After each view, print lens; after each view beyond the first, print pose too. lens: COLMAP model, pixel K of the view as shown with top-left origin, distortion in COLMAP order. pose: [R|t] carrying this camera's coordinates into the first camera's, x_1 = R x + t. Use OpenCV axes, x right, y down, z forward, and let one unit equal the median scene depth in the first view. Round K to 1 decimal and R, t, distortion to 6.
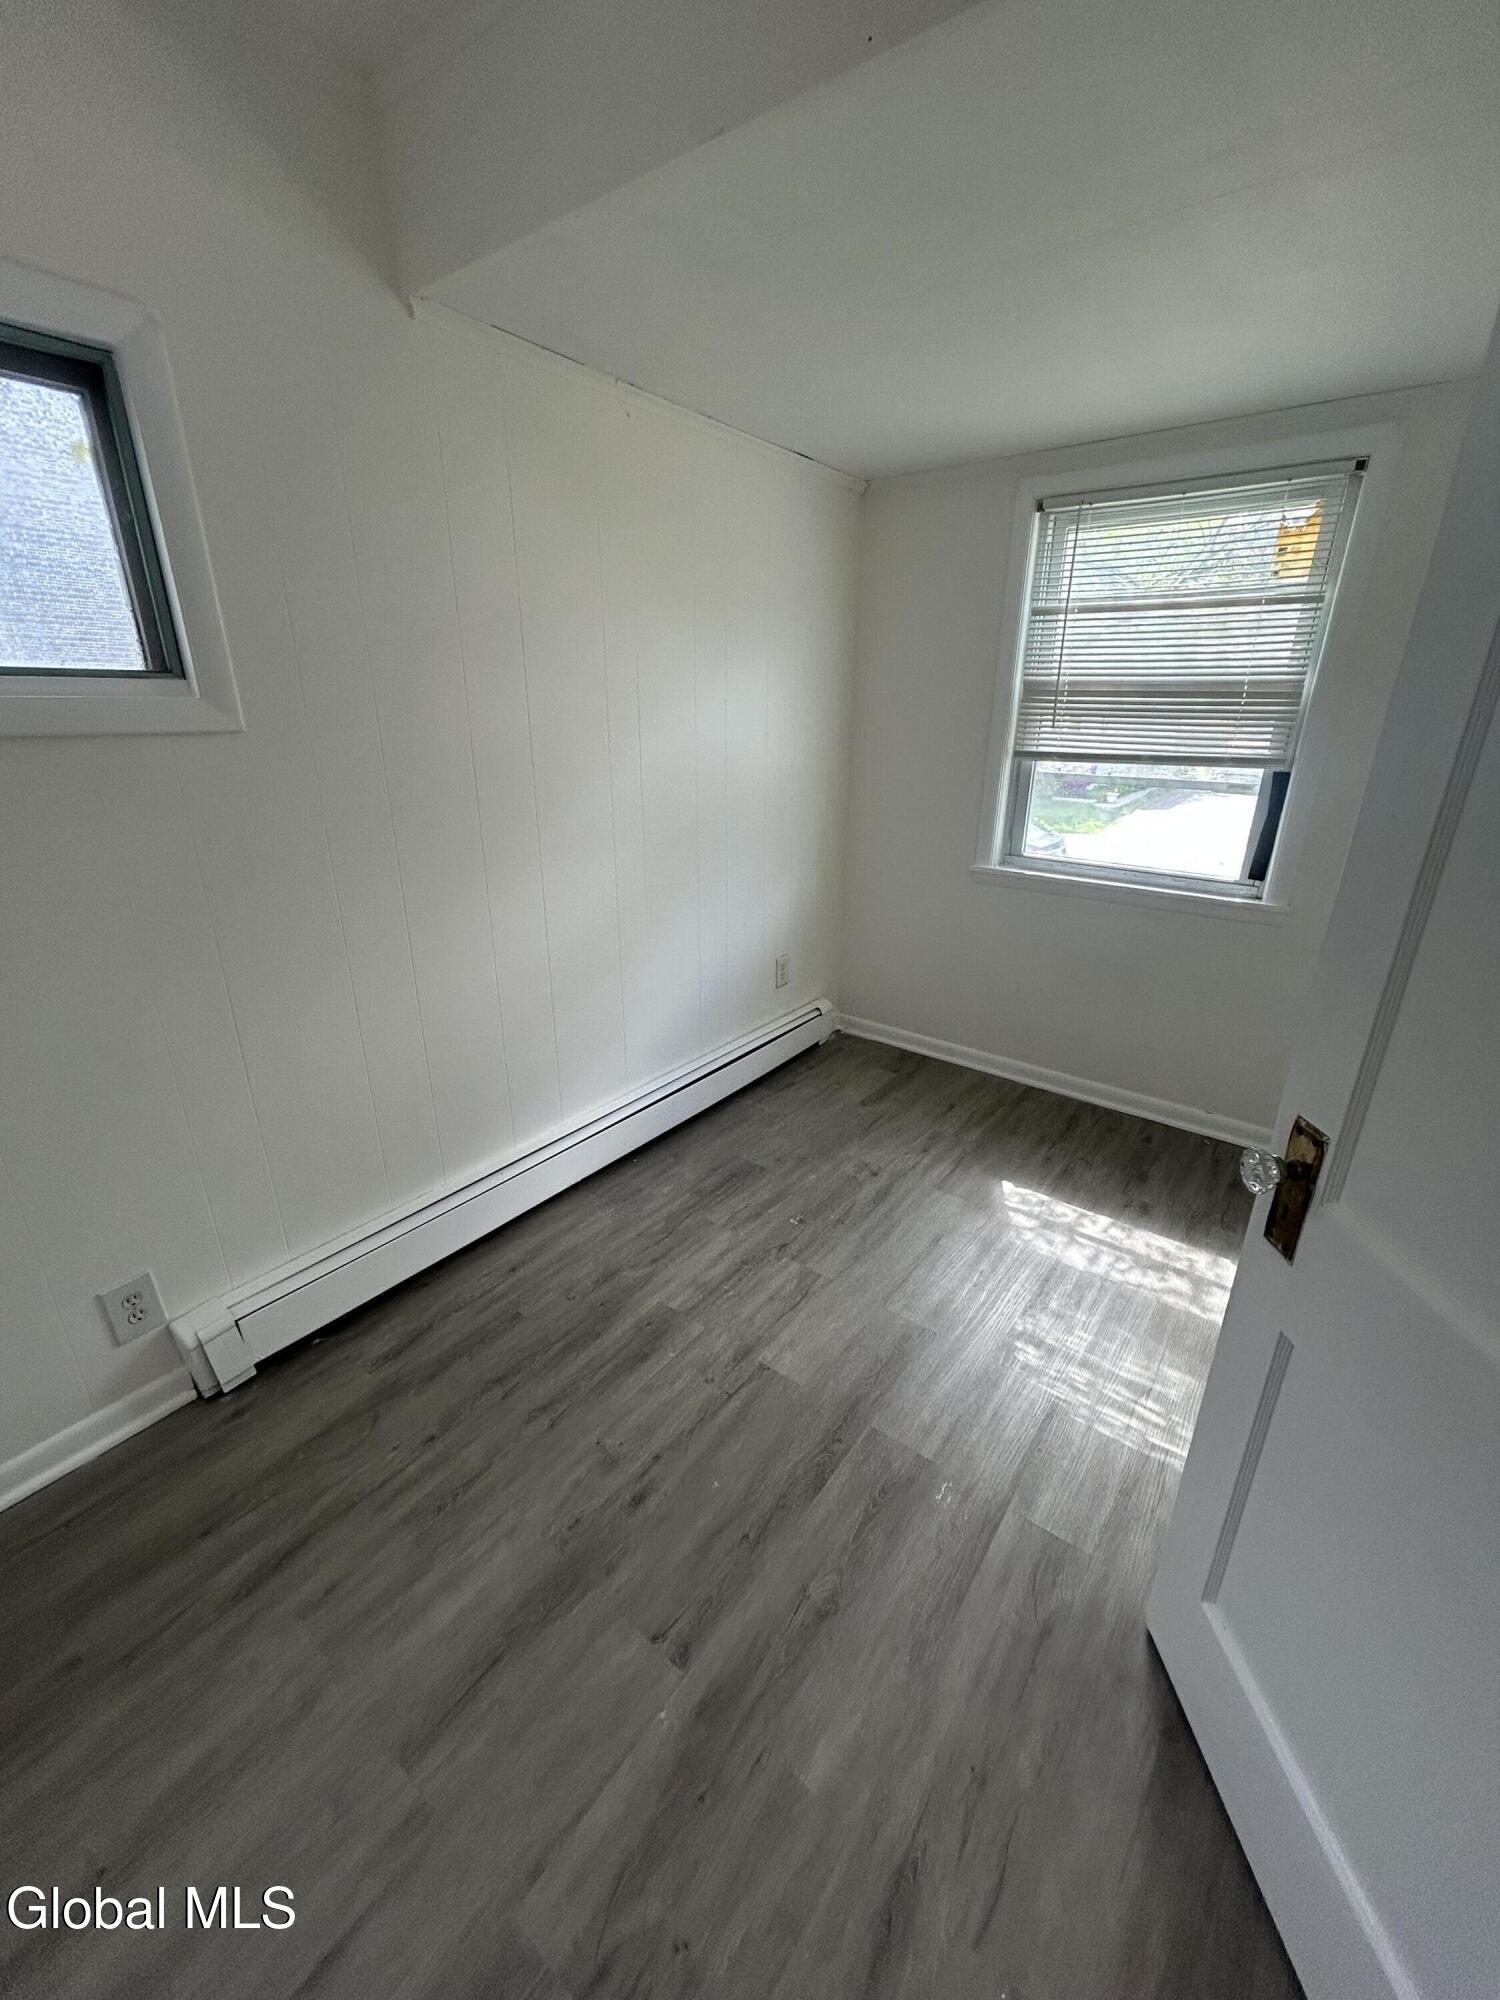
lens RADIAL K [[803.9, 0, 745.6], [0, 803.9, 1003.9], [0, 0, 1]] dist [0.000283, 0.000247]
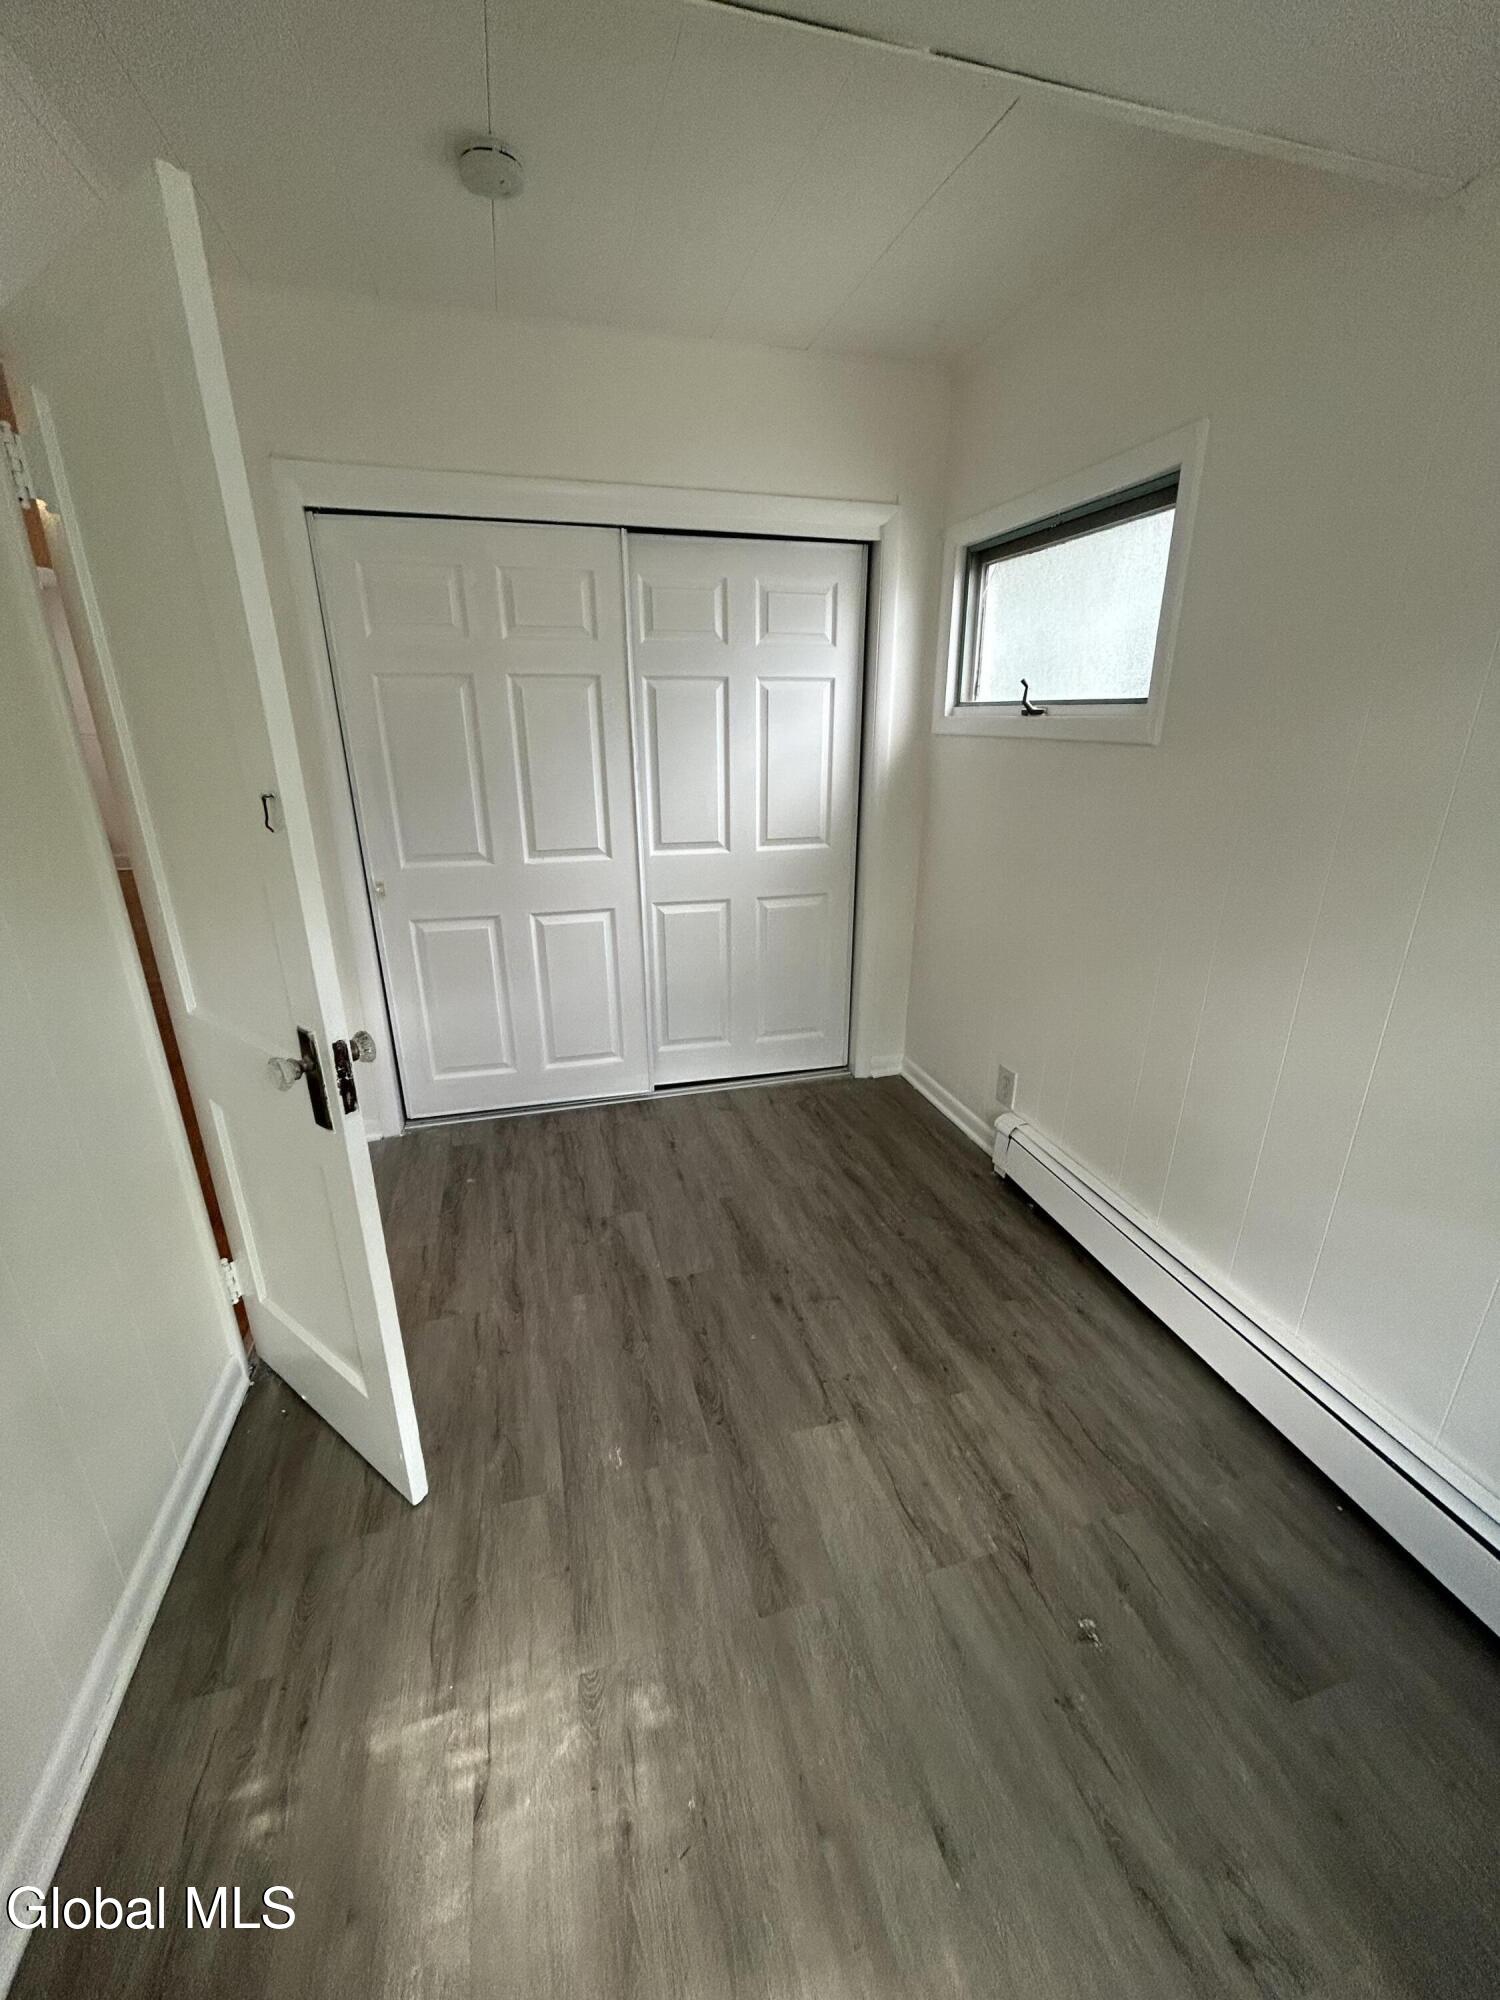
lens RADIAL K [[803.9, 0, 747.7], [0, 803.9, 996.0], [0, 0, 1]] dist [0.000283, 0.000247]
pose [[-0.595226, 0.259923, -0.760359, 0.676486], [-0.292724, 0.811084, 0.506414, -0.401238], [0.748344, 0.524006, -0.406692, 1.061022]]
